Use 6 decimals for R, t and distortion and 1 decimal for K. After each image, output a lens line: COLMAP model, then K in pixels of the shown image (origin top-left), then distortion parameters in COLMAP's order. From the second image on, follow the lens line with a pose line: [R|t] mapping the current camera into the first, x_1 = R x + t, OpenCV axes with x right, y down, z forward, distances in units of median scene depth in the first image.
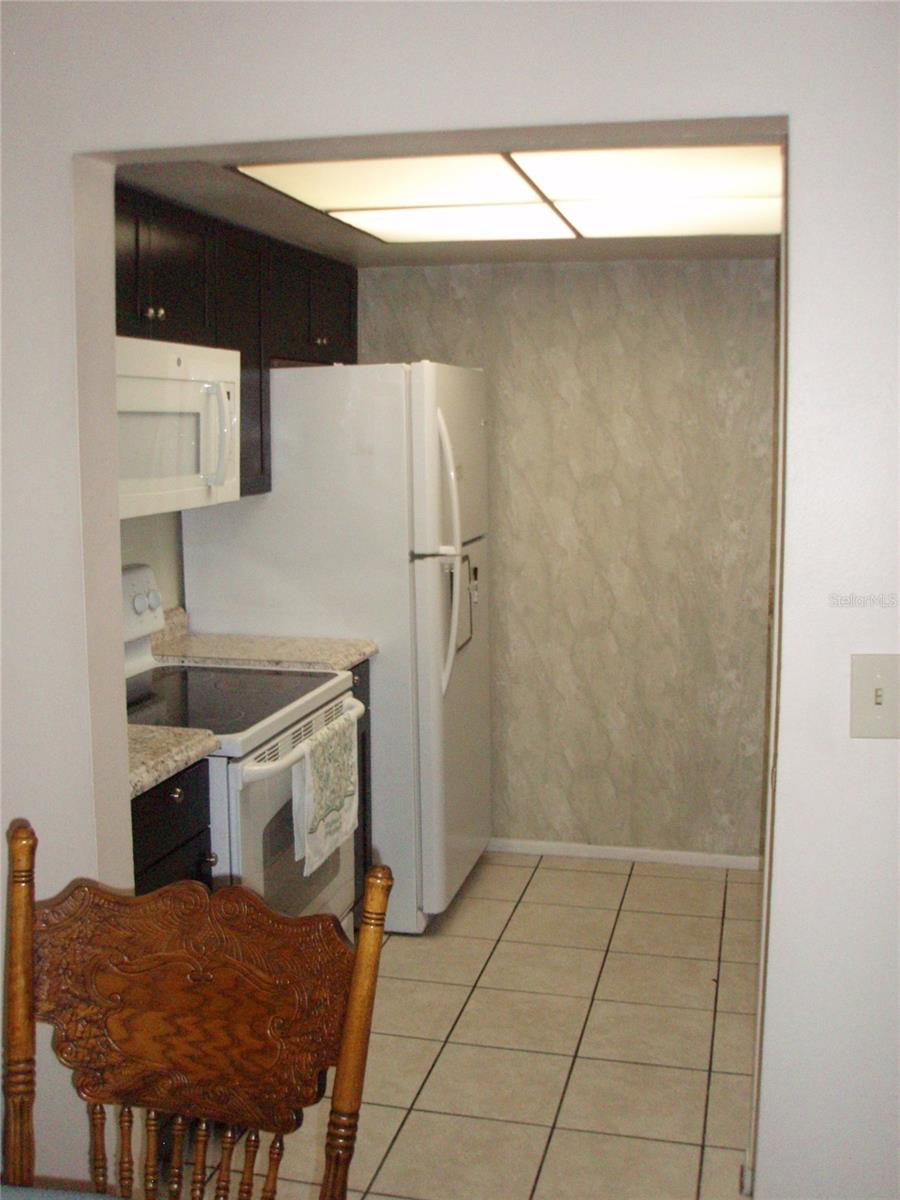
lens RADIAL K [[1329.9, 0, 453.1], [0, 1329.9, 597.4], [0, 0, 1]] dist [-0.051442, 0.000000]
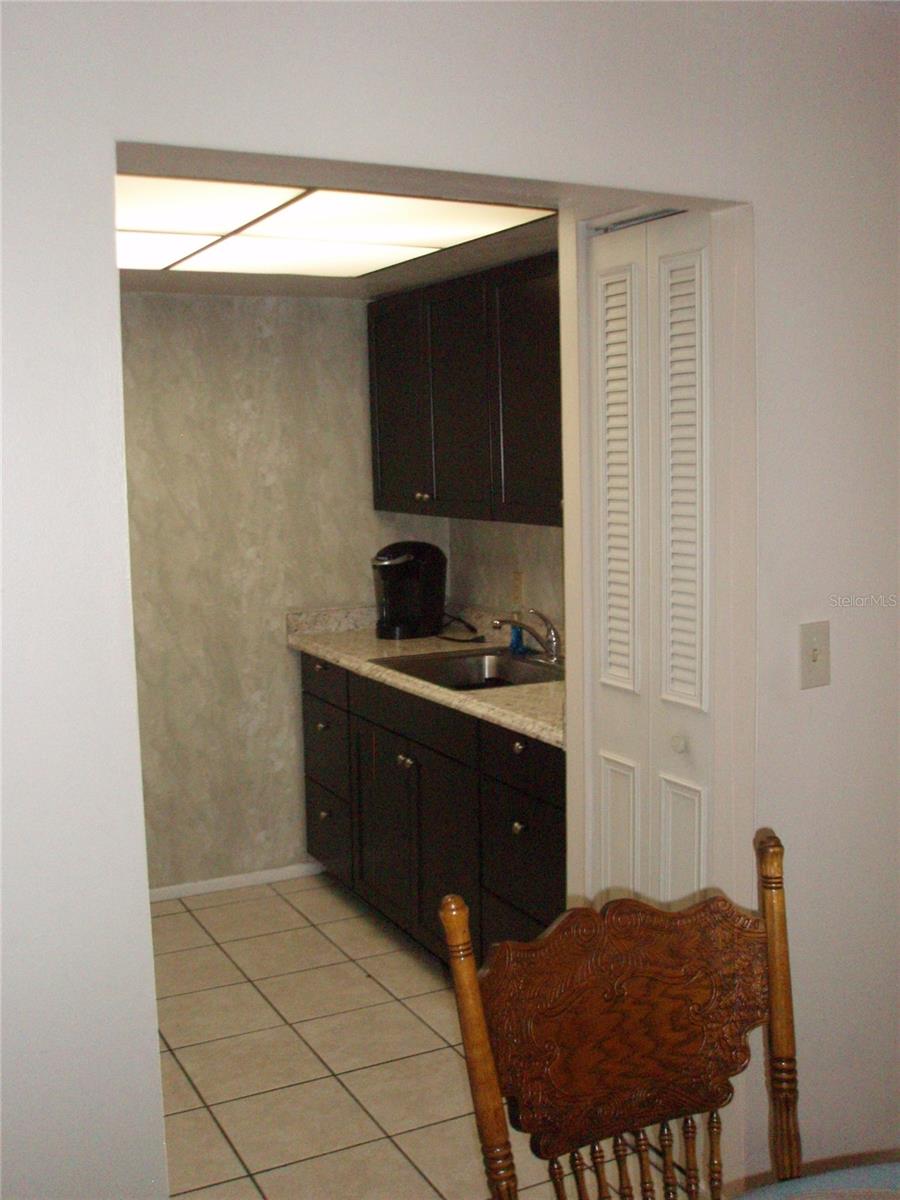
lens RADIAL K [[1329.9, 0, 442.8], [0, 1329.9, 604.2], [0, 0, 1]] dist [-0.051442, 0.000000]
pose [[0.764534, -0.096446, 0.637327, -0.336495], [0.111231, 0.993650, 0.016935, -0.014691], [-0.634913, 0.057943, 0.770408, 0.106515]]
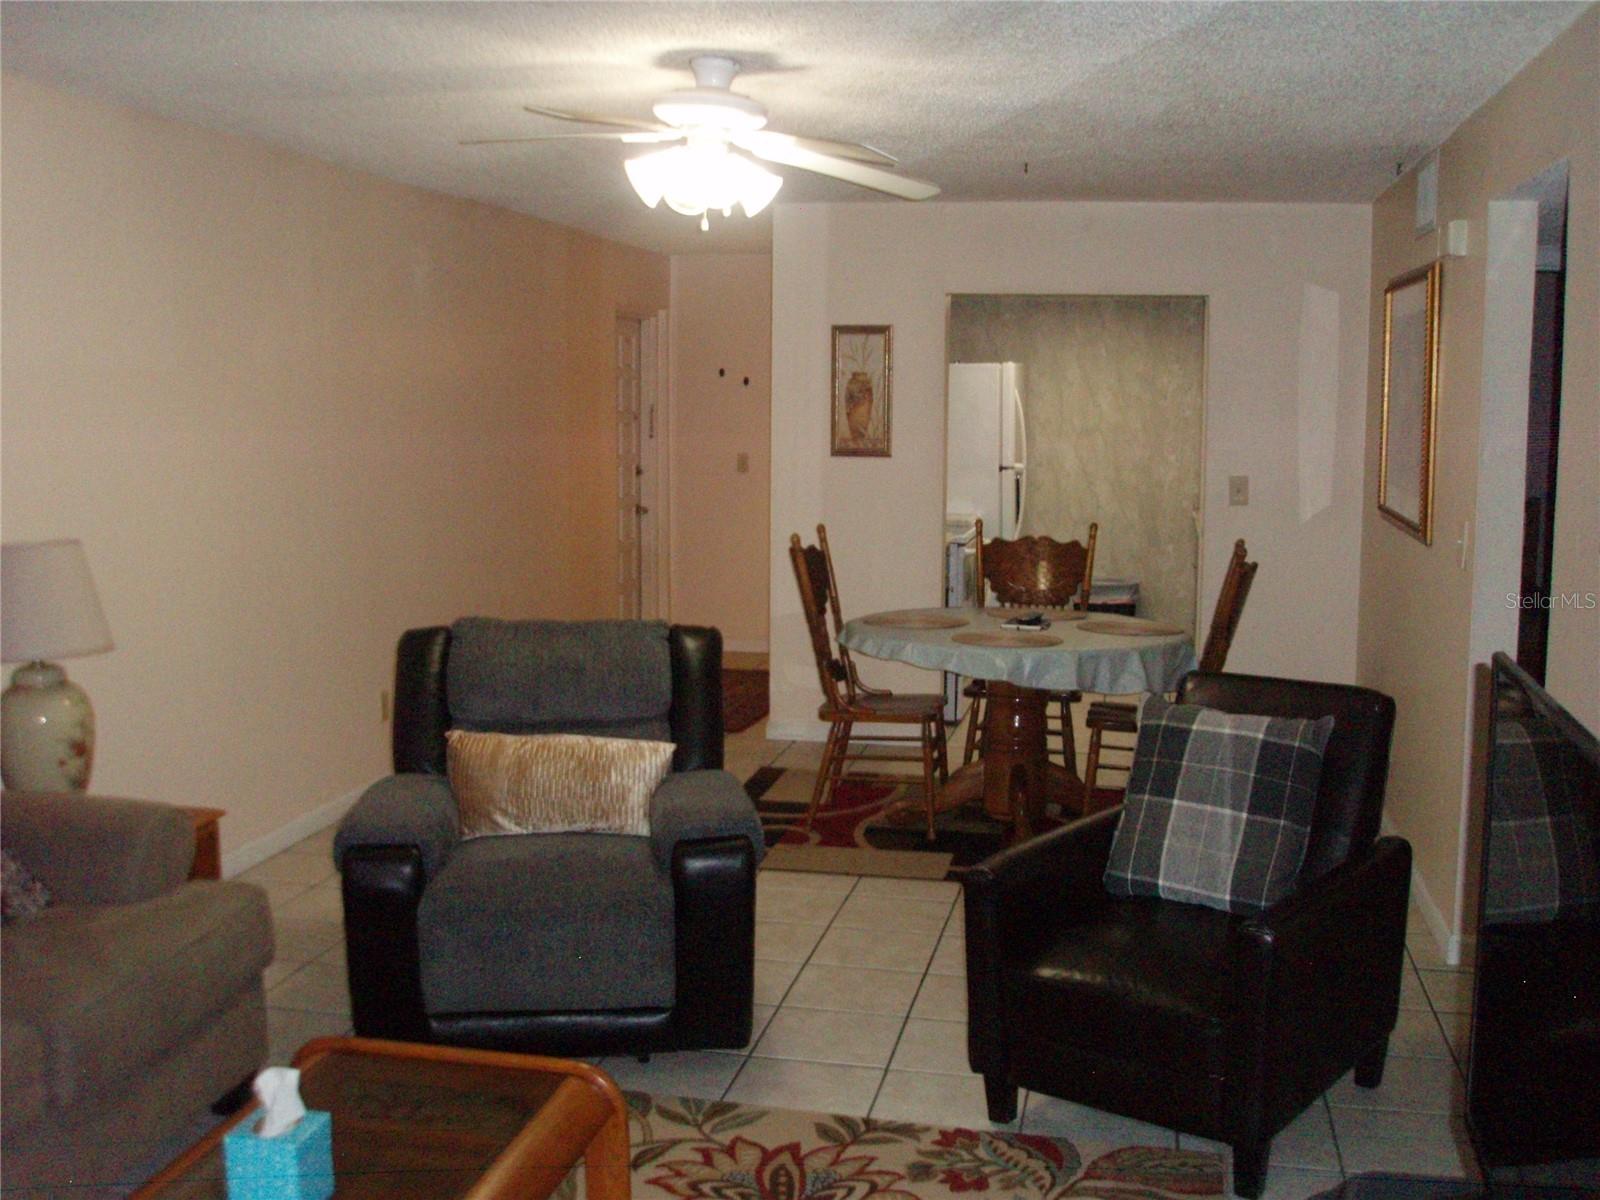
lens RADIAL K [[1773.1, 0, 788.9], [0, 1773.1, 599.7], [0, 0, 1]] dist [-0.051442, 0.000000]
pose [[0.999276, 0.003124, 0.037917, -0.355319], [-0.002471, 0.999848, -0.017241, 0.164923], [-0.037965, 0.017135, 0.999132, -1.209383]]
